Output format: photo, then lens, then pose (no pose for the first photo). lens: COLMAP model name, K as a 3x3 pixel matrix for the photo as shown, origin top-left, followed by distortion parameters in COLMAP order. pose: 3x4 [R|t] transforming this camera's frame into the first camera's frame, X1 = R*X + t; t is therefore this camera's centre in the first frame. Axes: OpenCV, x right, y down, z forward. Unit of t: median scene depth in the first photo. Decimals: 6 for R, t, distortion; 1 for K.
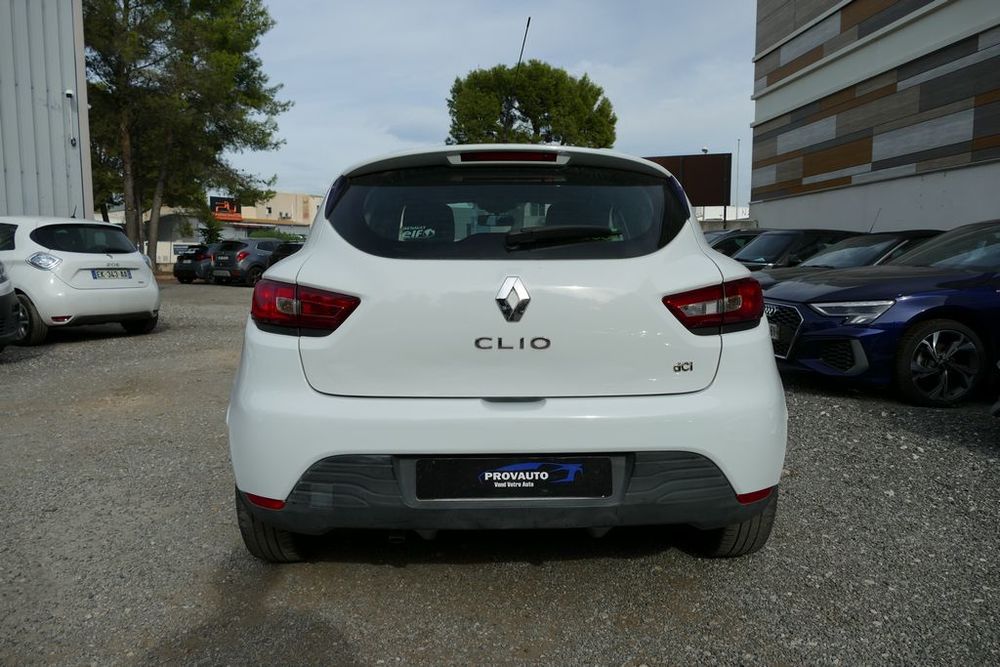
lens RADIAL K [[711.6, 0, 498.8], [0, 711.6, 334.6], [0, 0, 1]] dist [-0.019932, 0.000699]
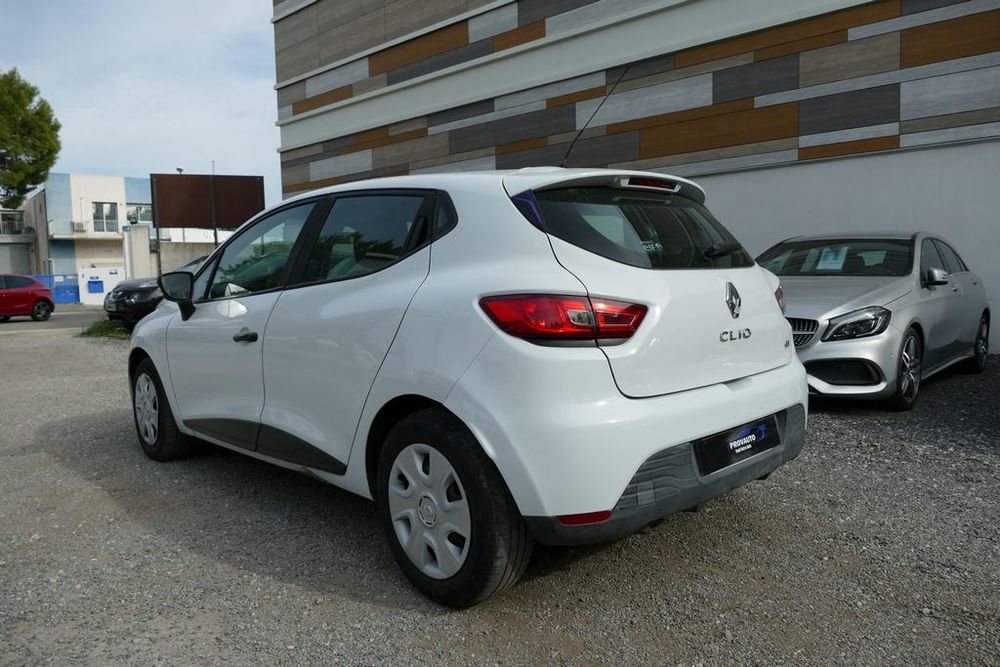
lens RADIAL K [[711.6, 0, 503.1], [0, 711.6, 336.6], [0, 0, 1]] dist [-0.019932, 0.000699]
pose [[0.733766, -0.076344, 0.675100, -0.120220], [0.096098, 0.995339, 0.008109, -0.003767], [-0.672572, 0.058926, 0.737682, 0.038410]]
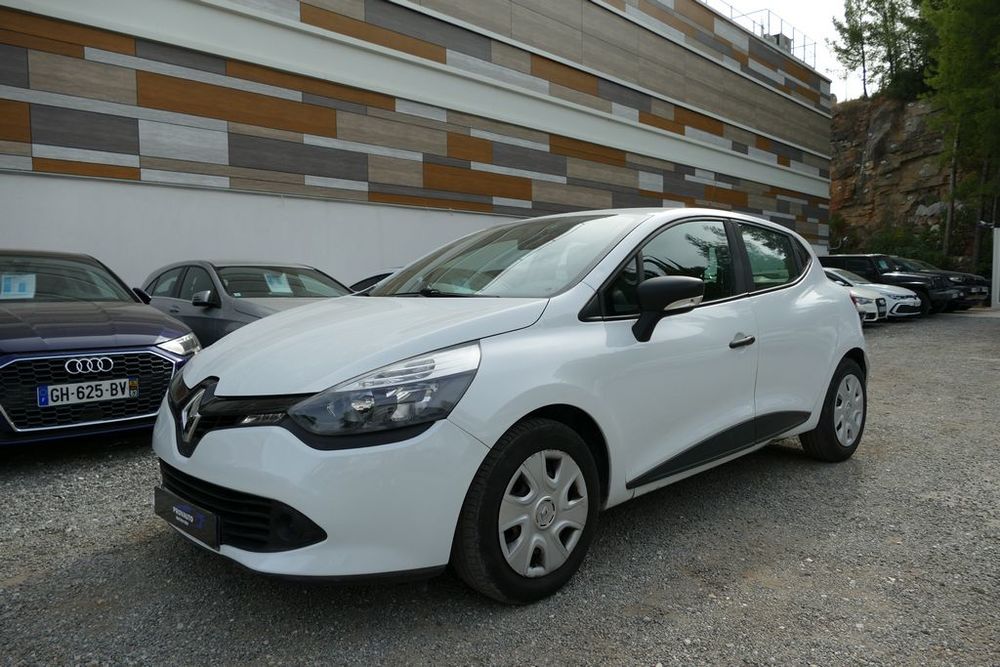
lens RADIAL K [[711.6, 0, 505.9], [0, 711.6, 333.1], [0, 0, 1]] dist [-0.019932, 0.000699]
pose [[-0.671957, -0.042478, 0.739371, -0.145386], [0.088258, 0.986646, 0.136895, -0.041280], [-0.735313, 0.157243, -0.659234, 0.375954]]
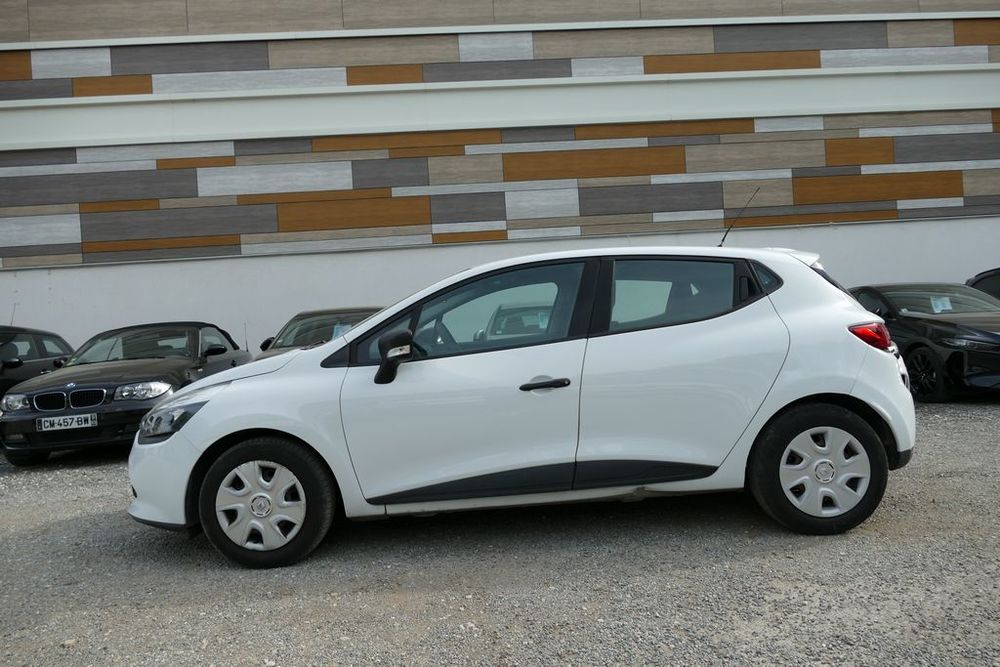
lens RADIAL K [[711.6, 0, 500.4], [0, 711.6, 335.9], [0, 0, 1]] dist [-0.019932, 0.000699]
pose [[0.020502, -0.014641, 0.999683, -0.236005], [0.164083, 0.986384, 0.011081, -0.025030], [-0.986234, 0.163803, 0.022626, 0.216829]]
